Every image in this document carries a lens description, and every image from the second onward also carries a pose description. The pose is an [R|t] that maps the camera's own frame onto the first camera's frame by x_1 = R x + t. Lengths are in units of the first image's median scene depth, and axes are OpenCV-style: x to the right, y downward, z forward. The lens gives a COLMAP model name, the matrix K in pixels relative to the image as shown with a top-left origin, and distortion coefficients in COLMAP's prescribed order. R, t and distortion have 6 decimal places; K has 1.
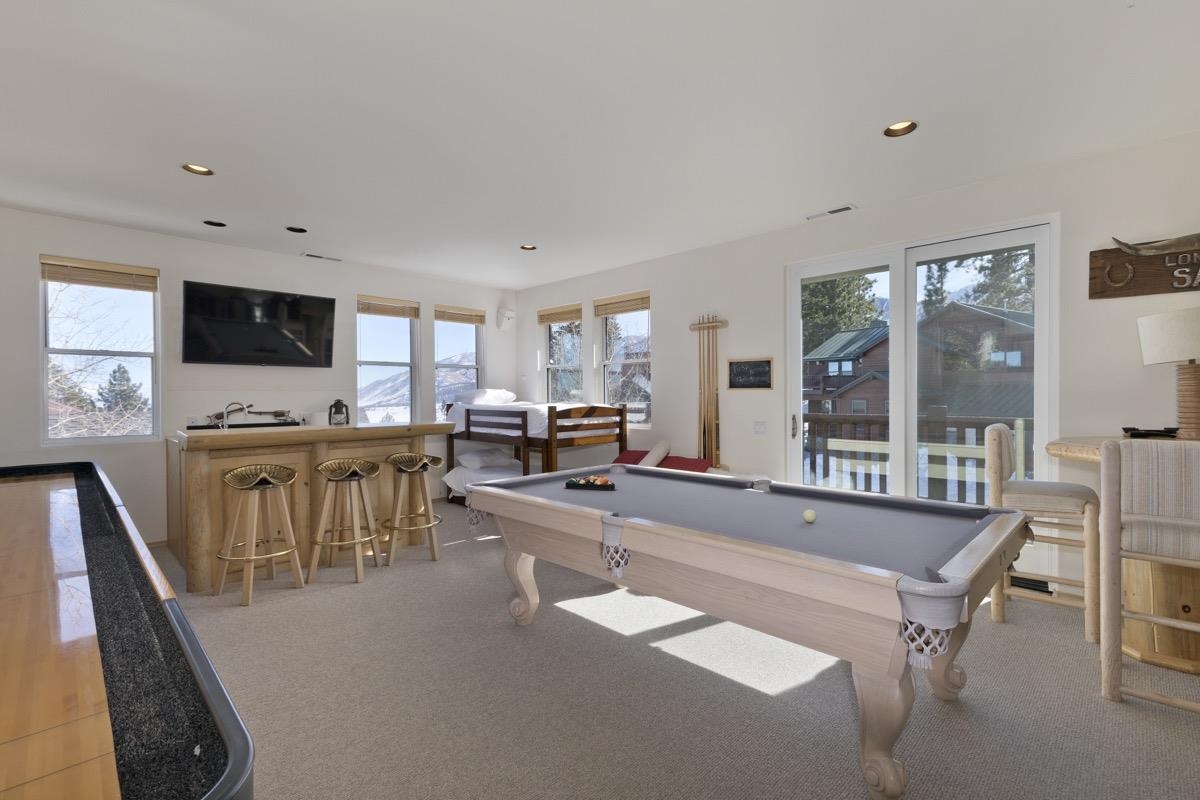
lens RADIAL K [[534.0, 0, 600.0], [0, 534.0, 400.0], [0, 0, 1]] dist [0.001869, 0.000117]
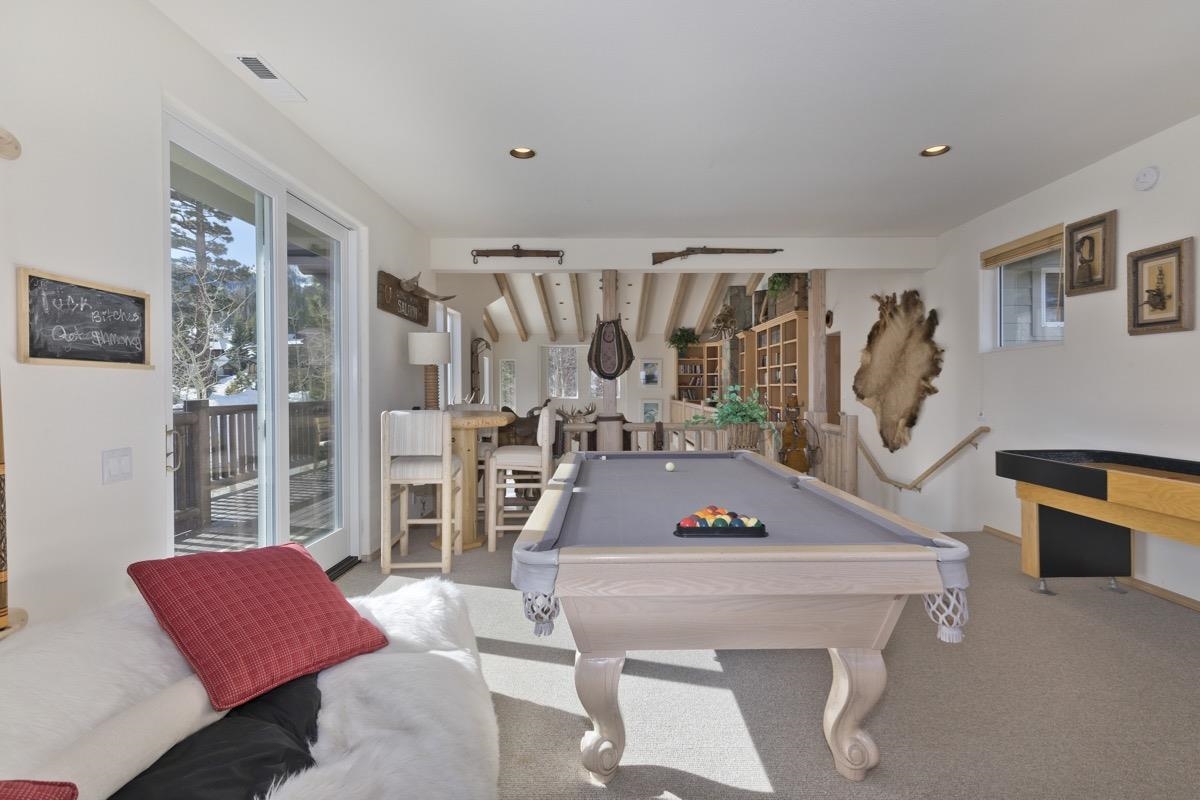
lens RADIAL K [[541.1, 0, 604.8], [0, 541.1, 391.1], [0, 0, 1]] dist [-0.000786, -0.000168]
pose [[-0.715258, 0.011472, 0.698767, -0.223733], [0.022742, 0.999718, 0.006866, 0.003372], [-0.698491, 0.020803, -0.715317, 0.990262]]
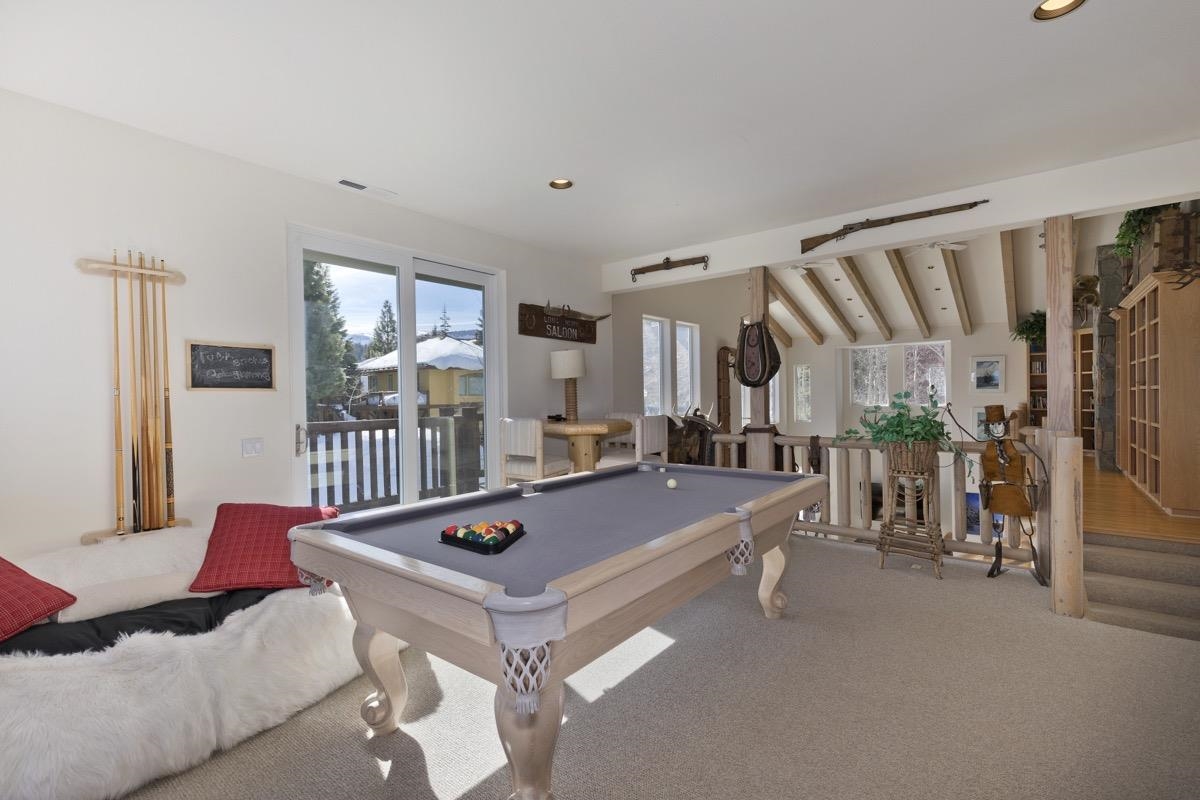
lens RADIAL K [[534.0, 0, 600.0], [0, 534.0, 400.0], [0, 0, 1]] dist [0.001869, 0.000117]
pose [[-0.119741, 0.010154, 0.992753, -0.406809], [0.029097, 0.999554, -0.006714, 0.009074], [-0.992379, 0.028082, -0.119983, 0.617020]]
